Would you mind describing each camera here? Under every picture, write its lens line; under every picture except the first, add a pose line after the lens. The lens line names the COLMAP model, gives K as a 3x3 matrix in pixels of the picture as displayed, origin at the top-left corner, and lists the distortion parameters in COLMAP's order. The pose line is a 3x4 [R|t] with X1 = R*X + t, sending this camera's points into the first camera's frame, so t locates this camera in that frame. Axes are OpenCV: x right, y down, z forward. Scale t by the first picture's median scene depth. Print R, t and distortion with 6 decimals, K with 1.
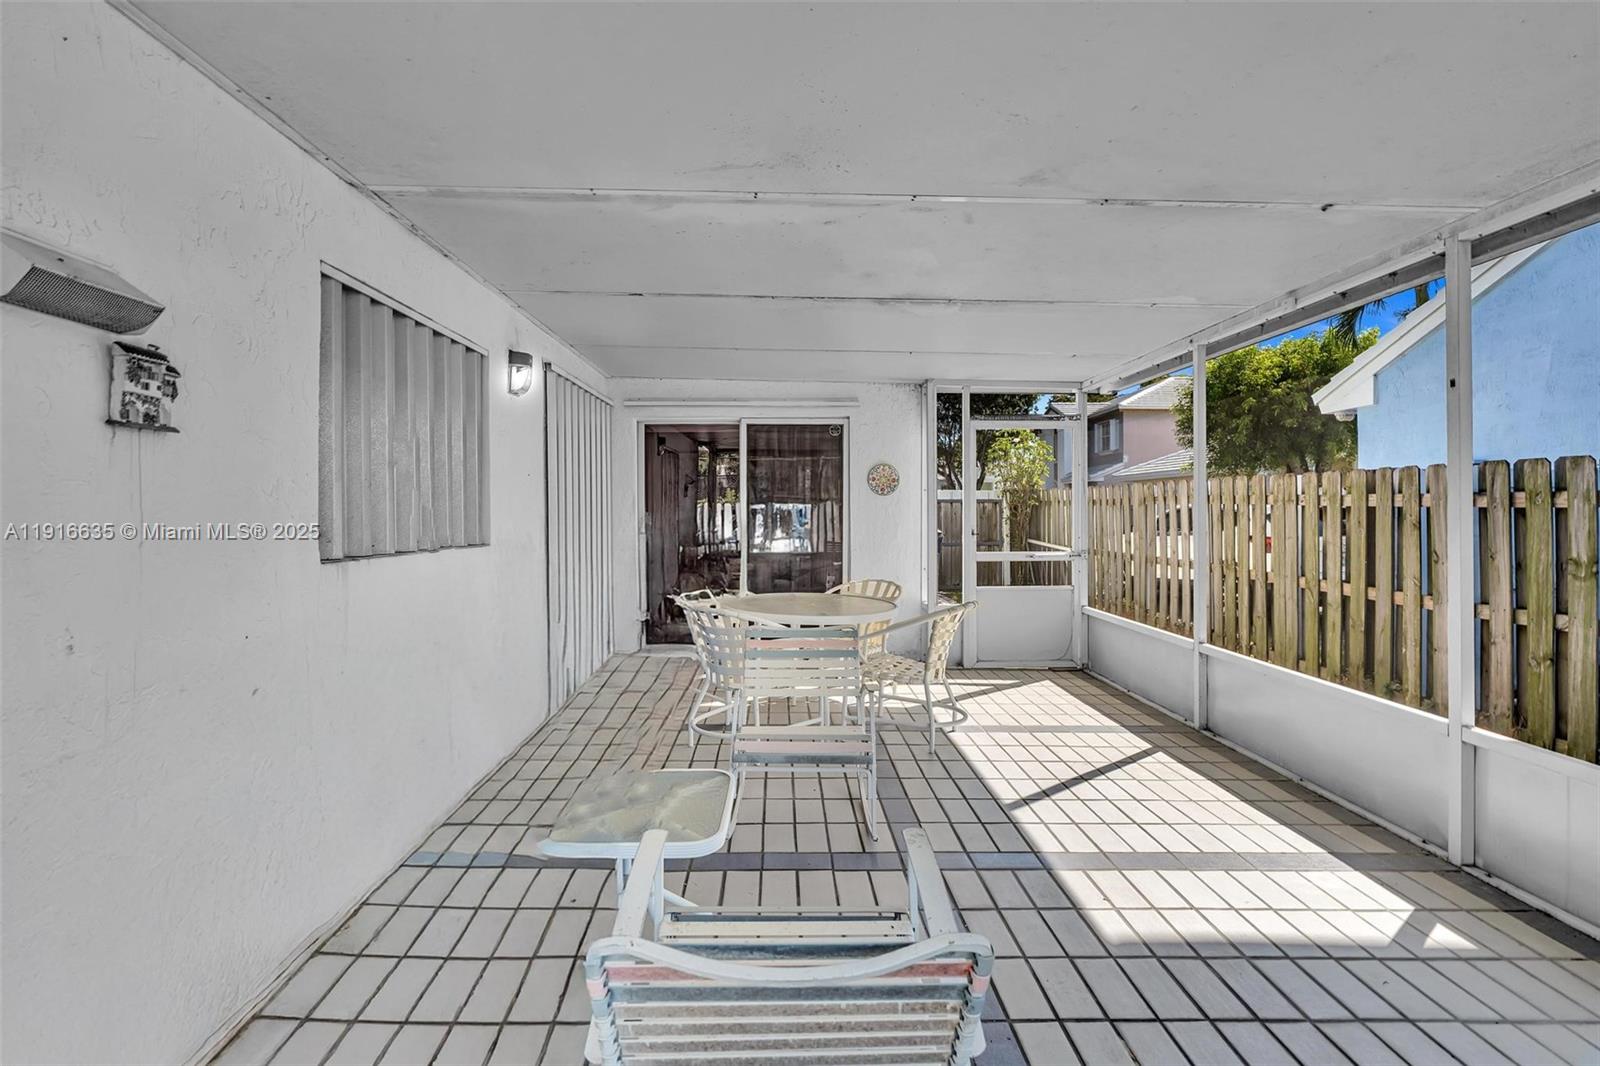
lens RADIAL K [[731.1, 0, 801.2], [0, 731.1, 526.4], [0, 0, 1]] dist [-0.005109, 0.000654]
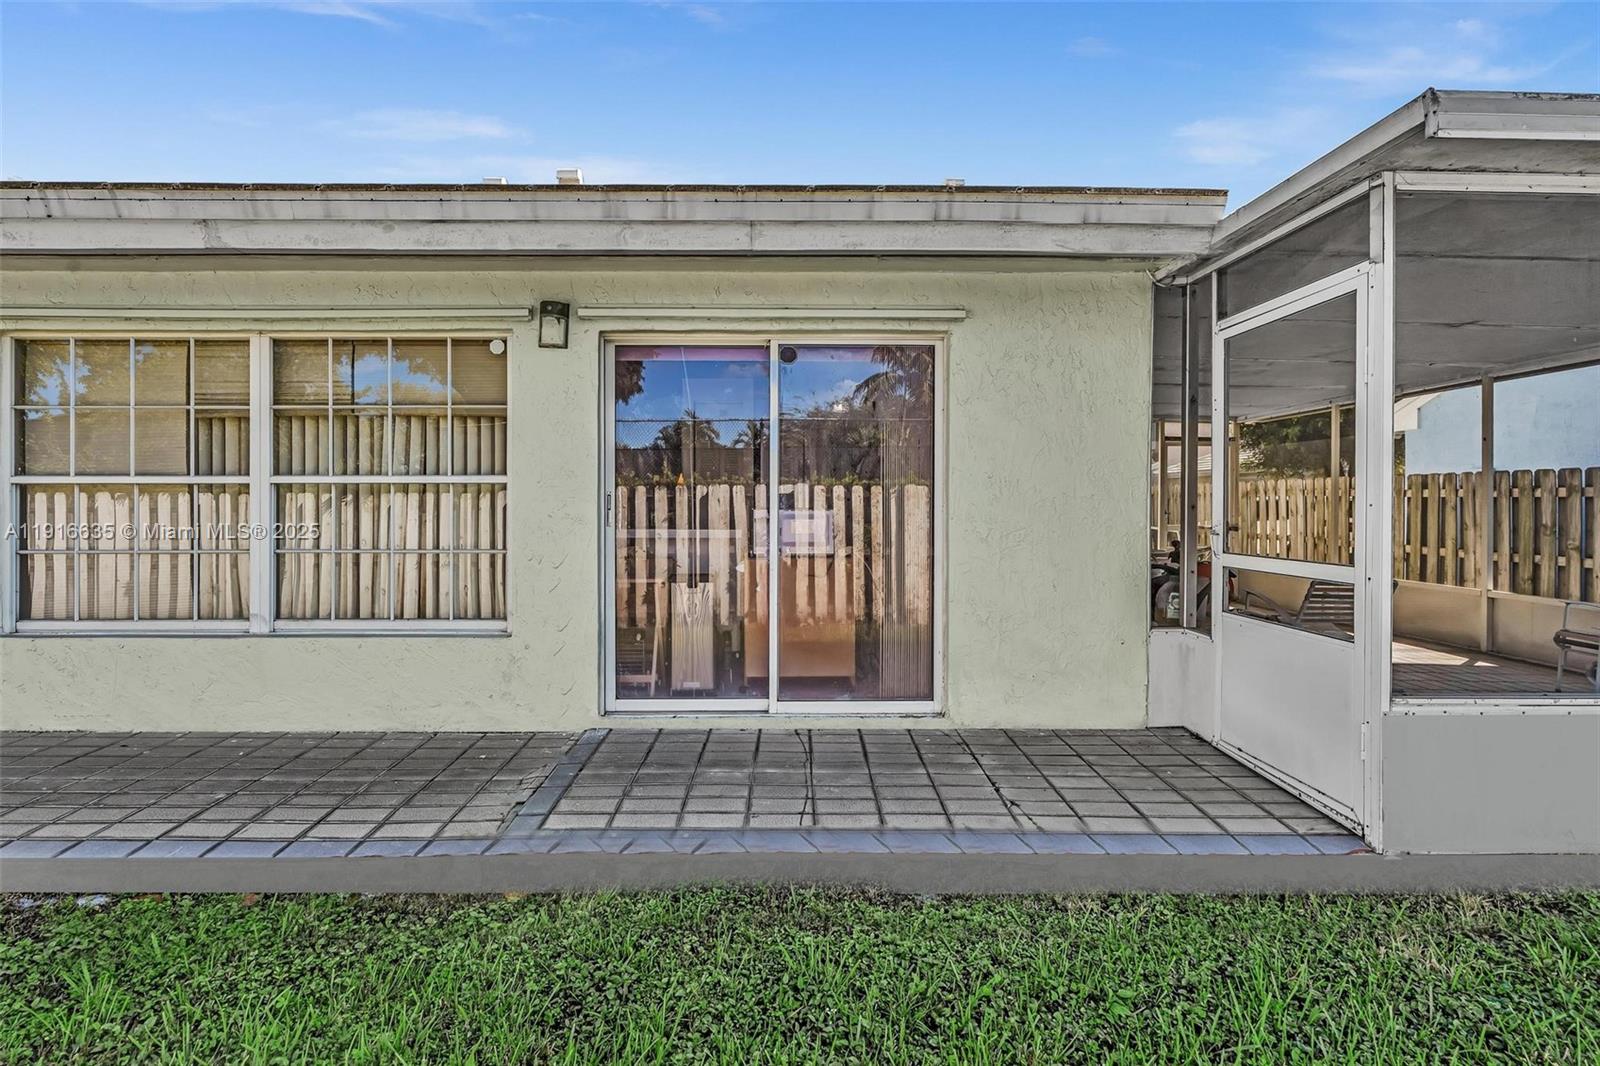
lens RADIAL K [[753.9, 0, 773.1], [0, 753.9, 523.5], [0, 0, 1]] dist [-0.002047, 0.000231]
pose [[0.999982, 0.004114, -0.004276, -0.673145], [-0.004102, 0.999988, 0.002771, 0.033214], [0.004287, -0.002754, 0.999987, -0.696886]]
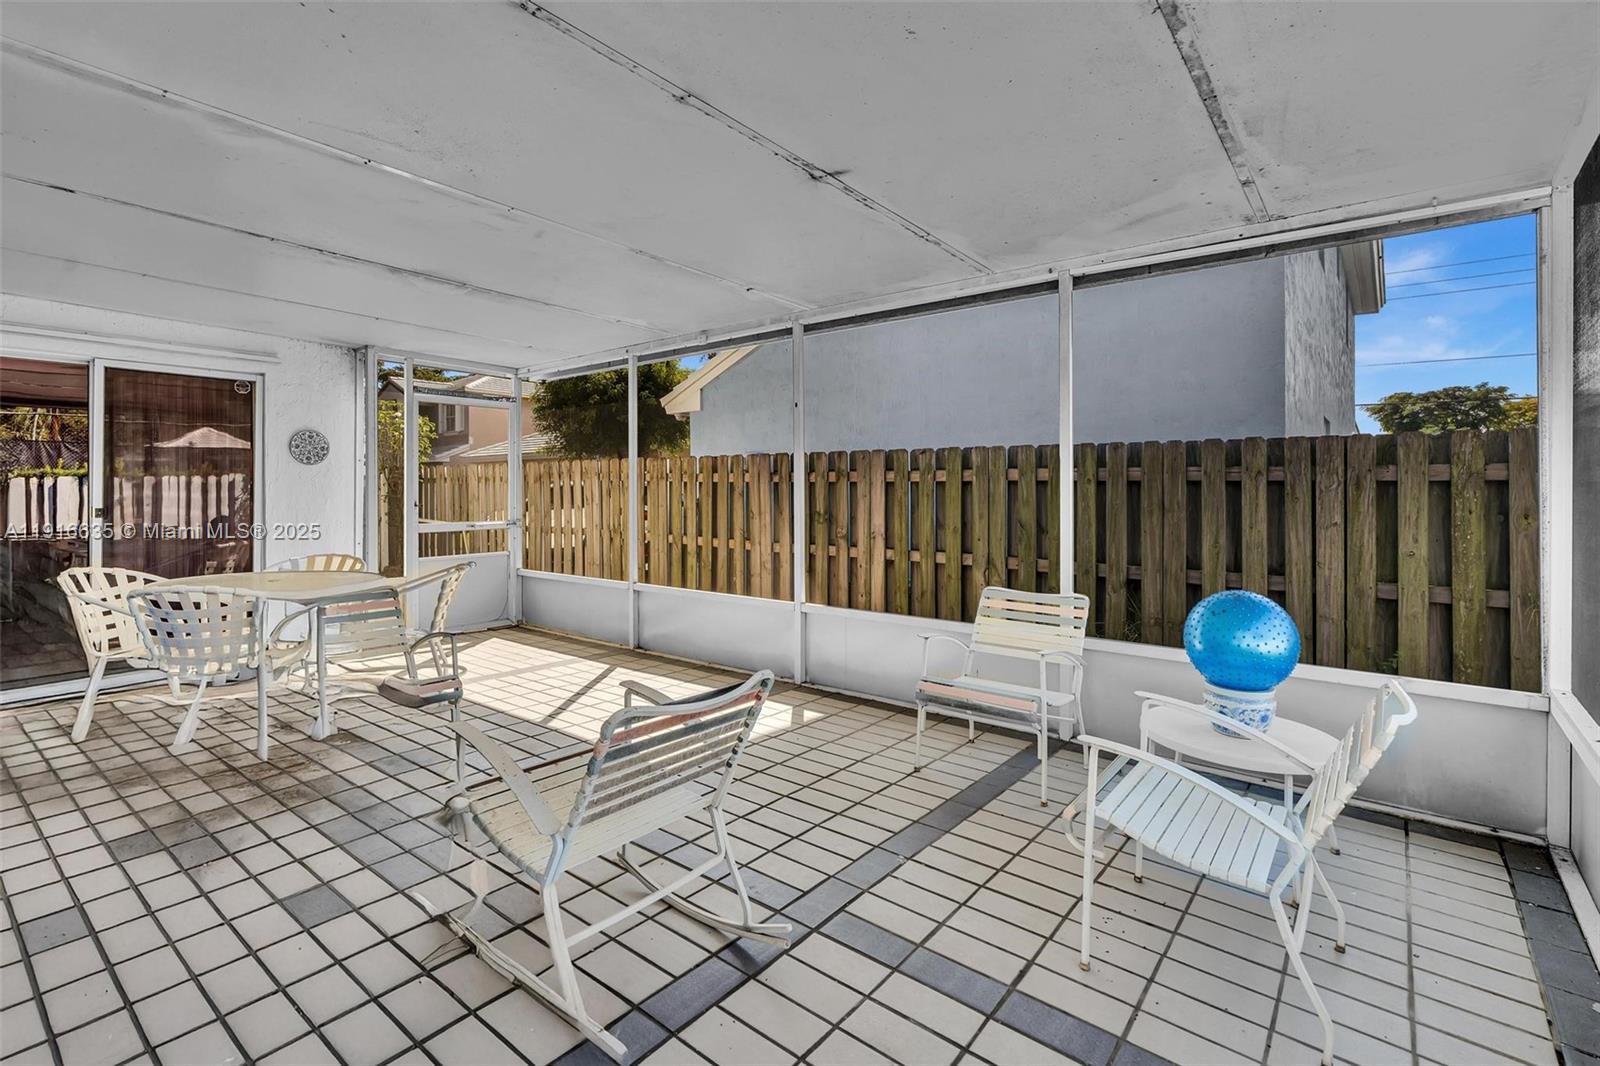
lens RADIAL K [[731.1, 0, 801.2], [0, 731.1, 526.4], [0, 0, 1]] dist [-0.005109, 0.000654]
pose [[0.643638, -0.033946, 0.764577, -0.214403], [0.015914, 0.999393, 0.030975, 0.018225], [-0.765165, -0.007770, 0.643787, -0.063083]]
